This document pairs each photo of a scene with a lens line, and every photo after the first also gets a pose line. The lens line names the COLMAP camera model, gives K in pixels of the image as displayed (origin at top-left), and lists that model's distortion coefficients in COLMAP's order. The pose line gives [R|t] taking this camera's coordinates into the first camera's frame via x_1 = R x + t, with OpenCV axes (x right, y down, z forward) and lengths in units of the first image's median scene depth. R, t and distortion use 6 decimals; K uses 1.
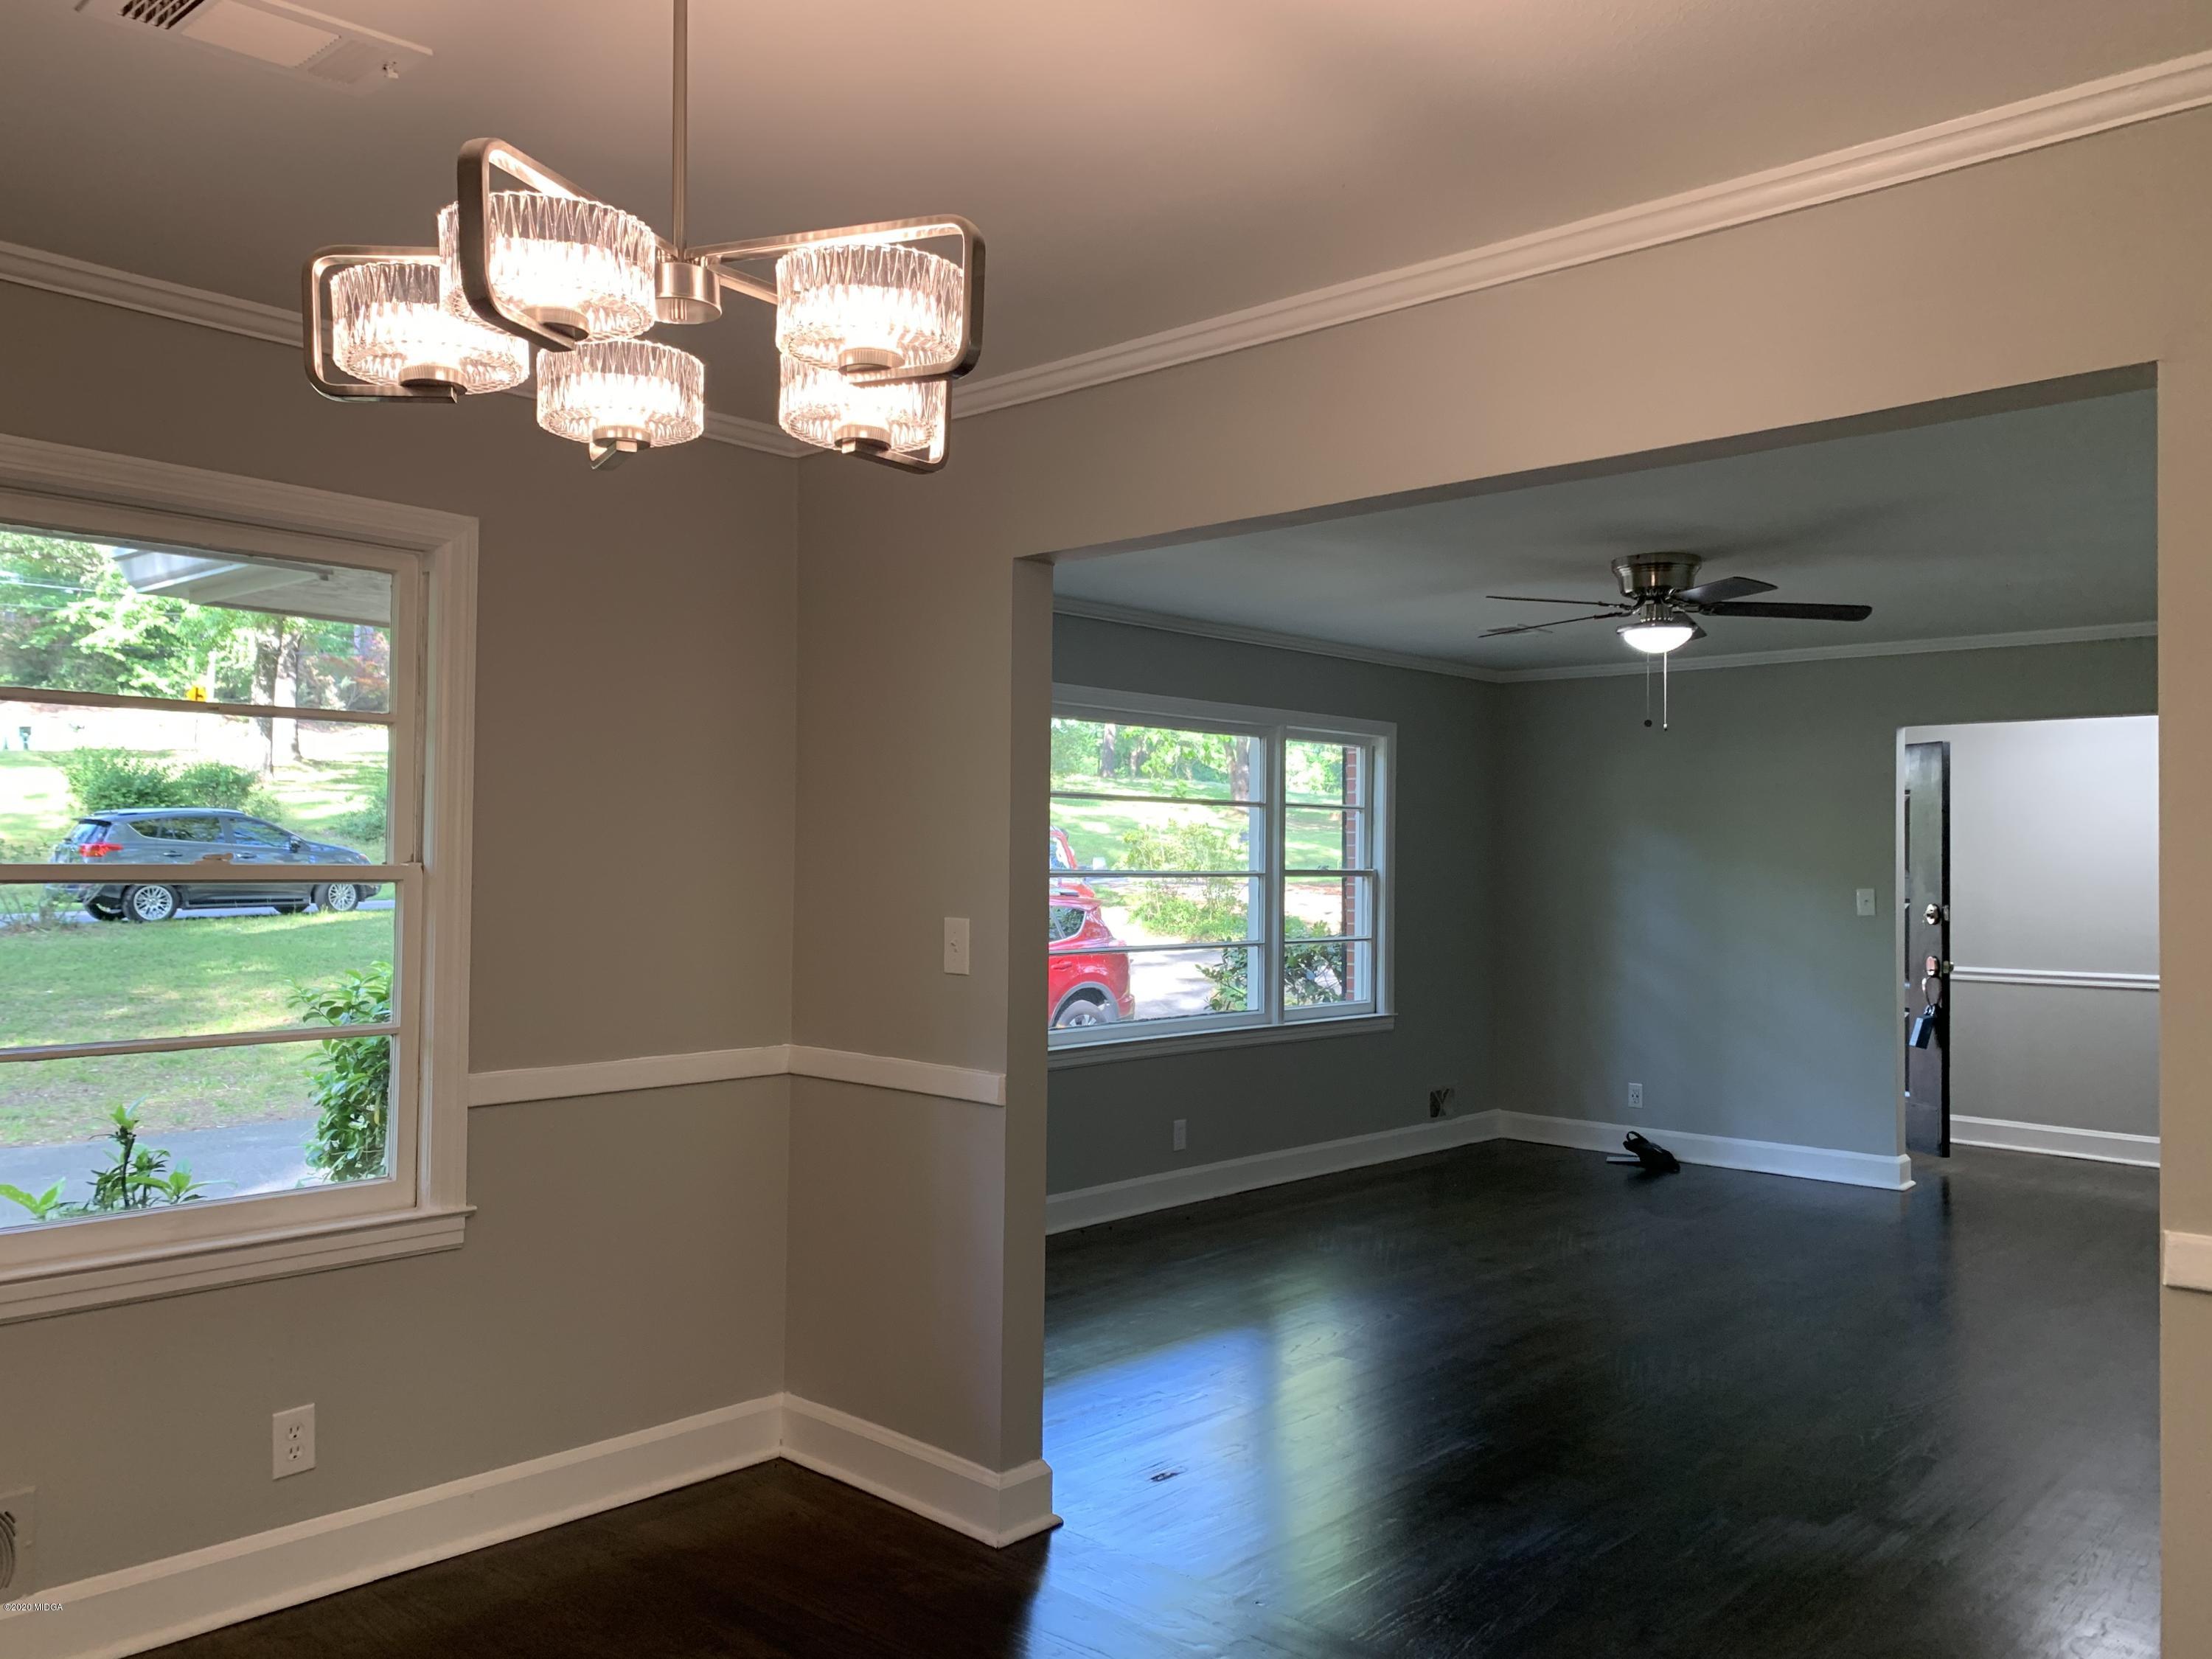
lens RADIAL K [[1717.1, 0, 1094.7], [0, 1717.1, 800.4], [0, 0, 1]] dist [0.123000, -0.193000]
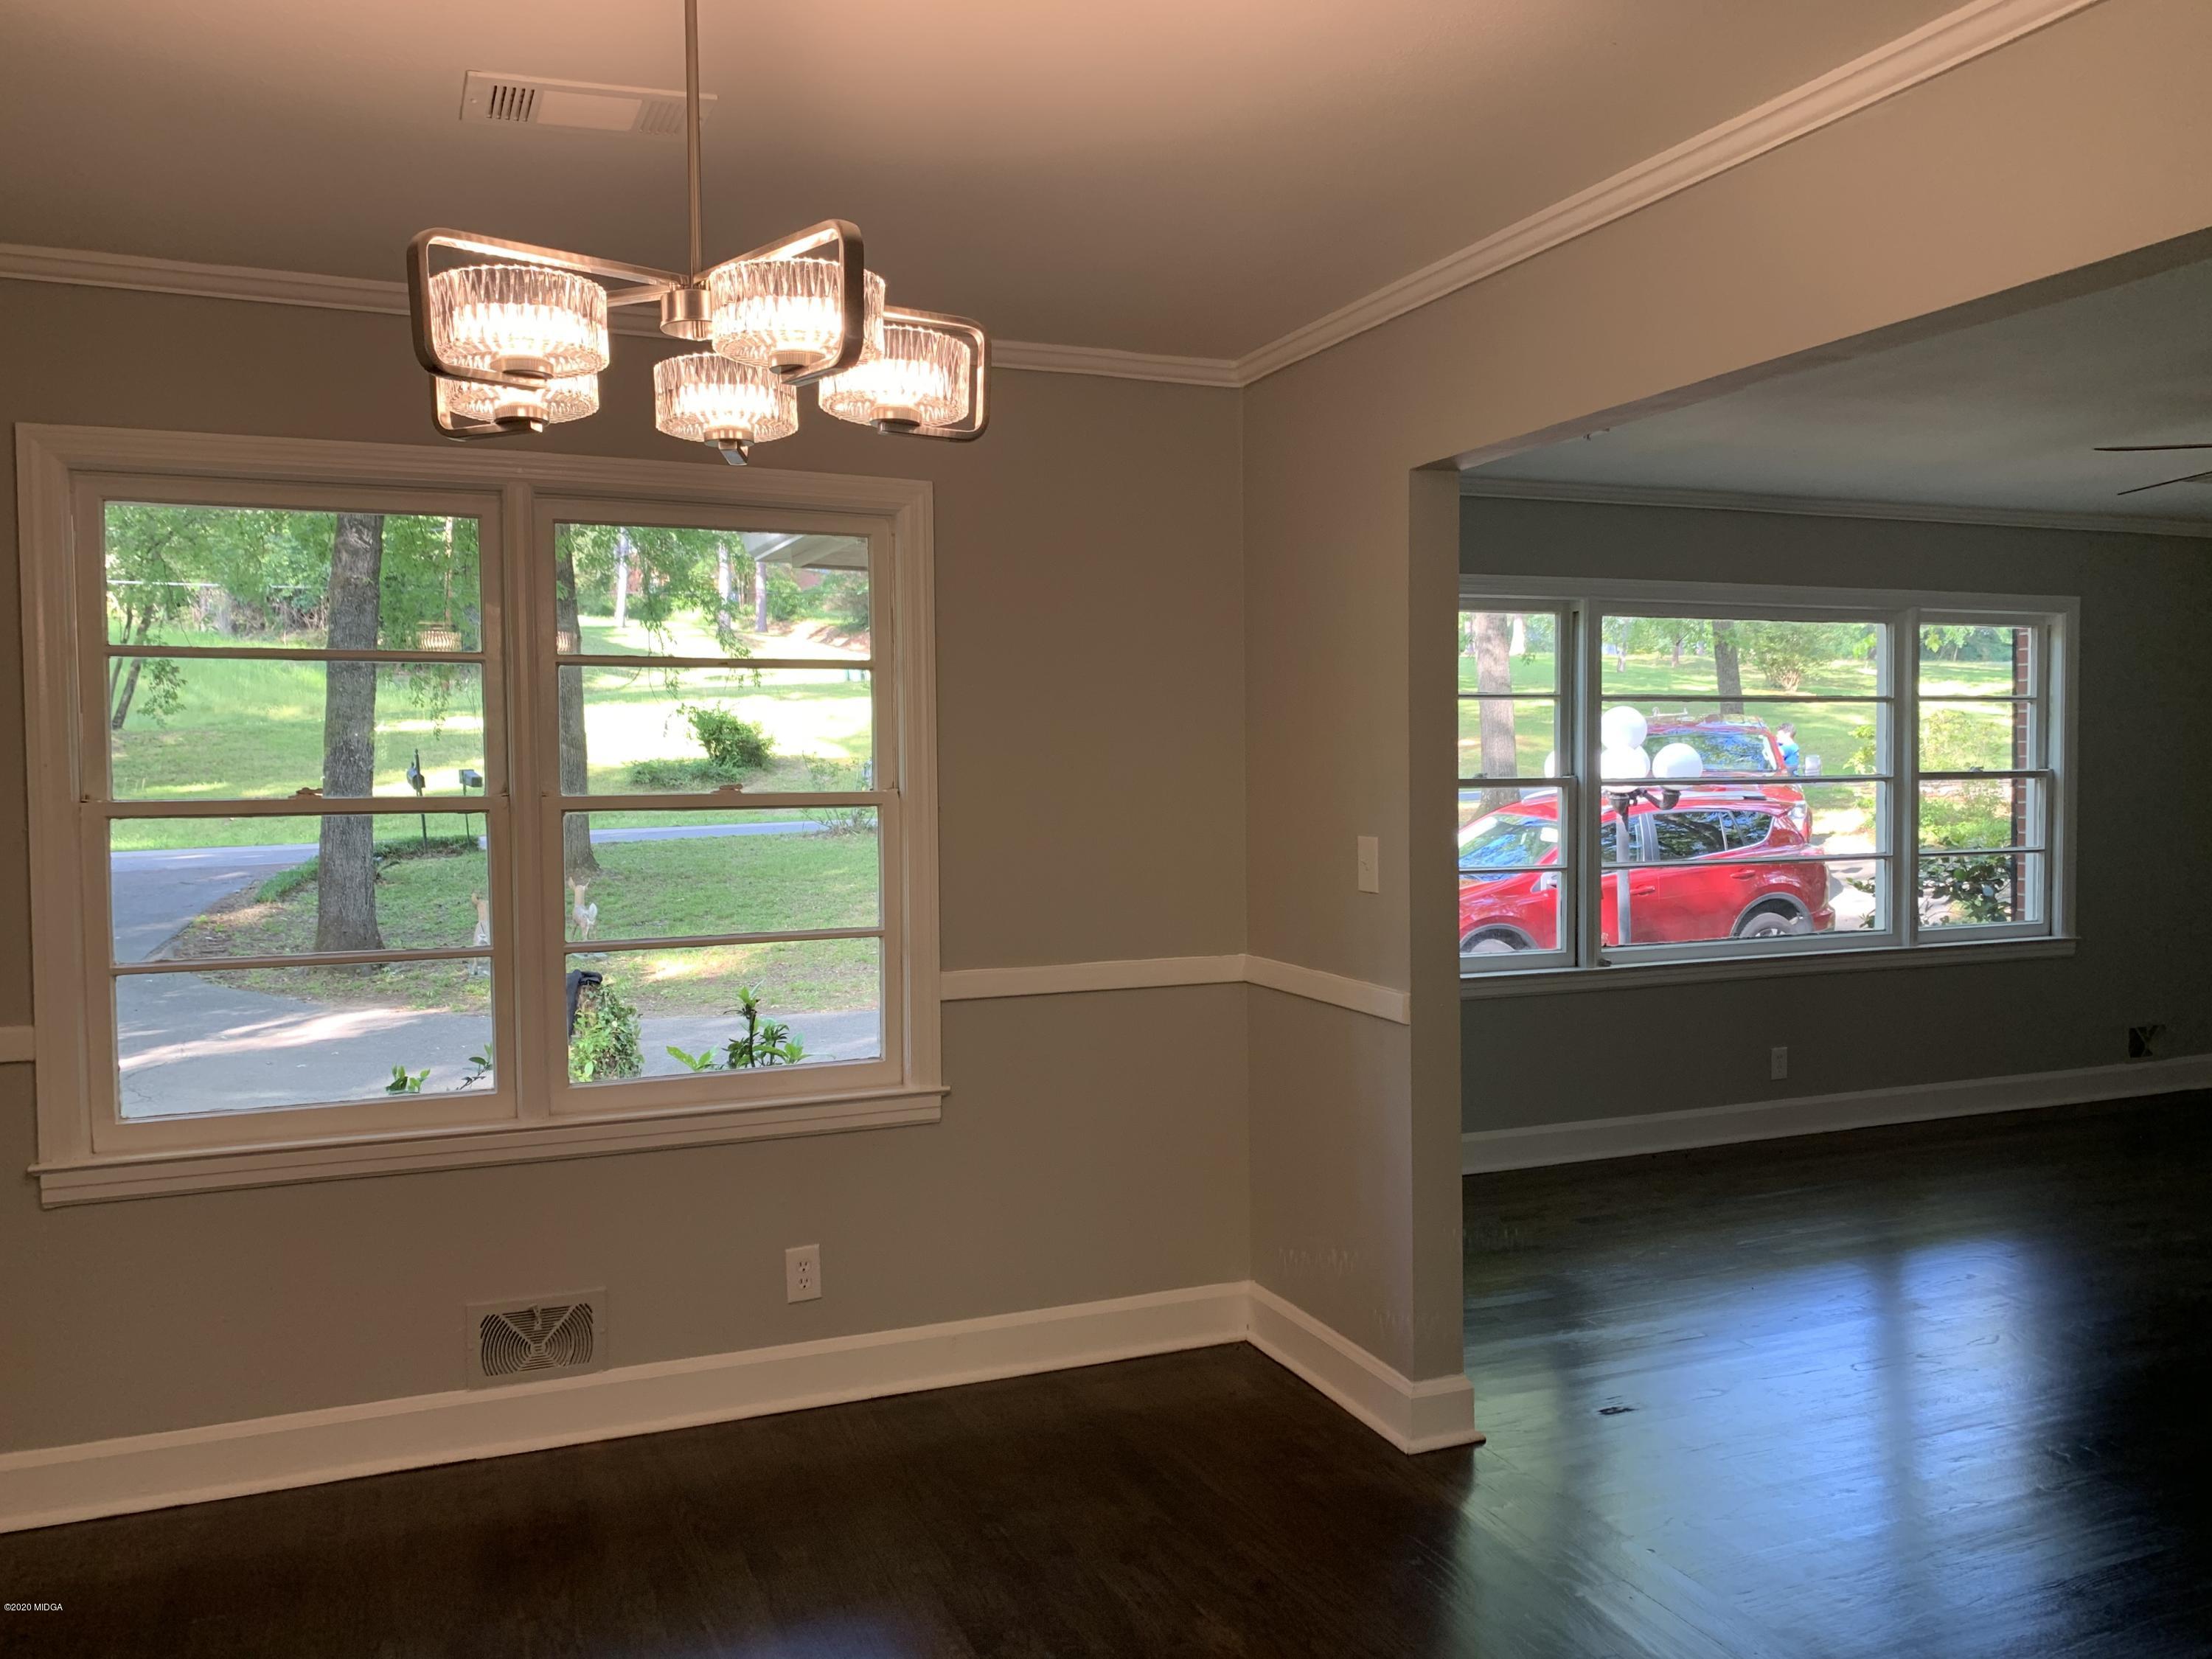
lens RADIAL K [[1726.7, 0, 1103.6], [0, 1726.7, 783.9], [0, 0, 1]] dist [0.087484, -0.146658]
pose [[0.908537, -0.013126, -0.417597, 0.185866], [0.033159, 0.998619, 0.040753, -0.007715], [0.416486, -0.050873, 0.907718, 0.019288]]
